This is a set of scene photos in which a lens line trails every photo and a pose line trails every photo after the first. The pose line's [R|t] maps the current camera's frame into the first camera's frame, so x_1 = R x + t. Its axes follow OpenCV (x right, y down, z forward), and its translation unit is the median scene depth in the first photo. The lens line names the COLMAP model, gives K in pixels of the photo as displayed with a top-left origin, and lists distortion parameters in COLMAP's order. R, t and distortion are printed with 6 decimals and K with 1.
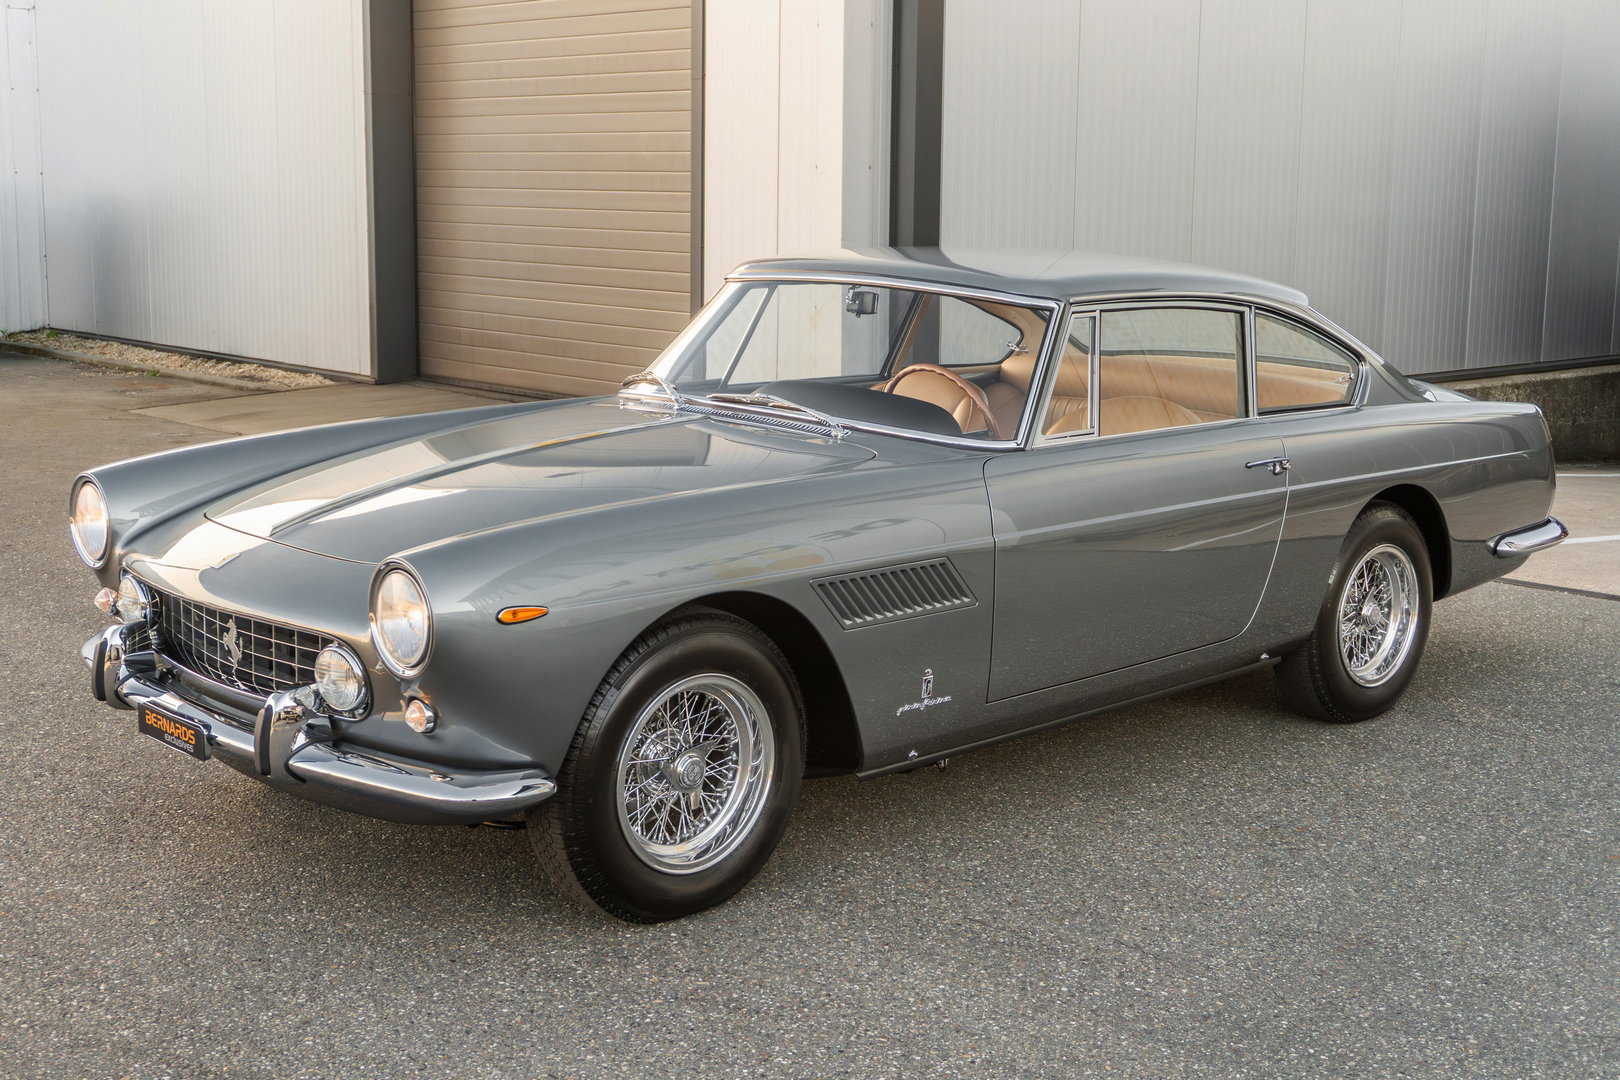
lens RADIAL K [[2056.0, 0, 795.7], [0, 2056.0, 546.2], [0, 0, 1]] dist [0.019118, 0.000000]
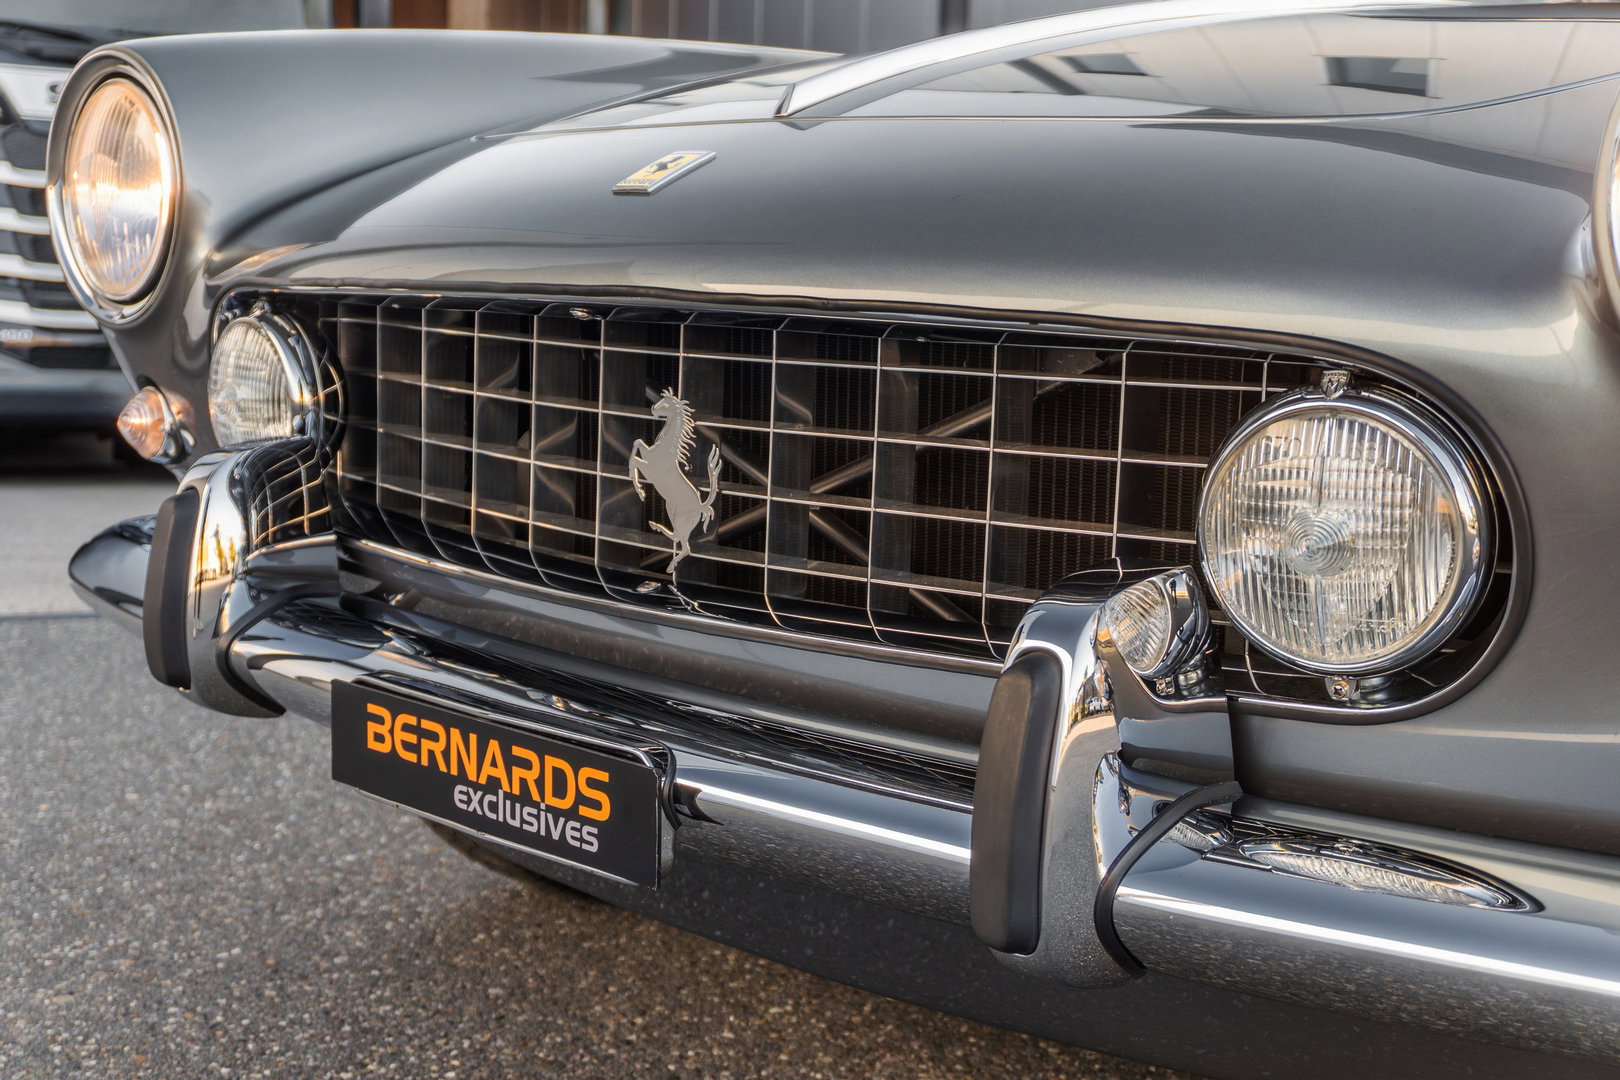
lens RADIAL K [[2056.0, 0, 805.2], [0, 2056.0, 551.3], [0, 0, 1]] dist [0.019118, 0.000000]
pose [[0.997595, -0.002465, 0.069265, -0.275484], [0.004337, 0.999629, -0.026884, 0.066313], [-0.069173, 0.027120, 0.997236, 0.709700]]
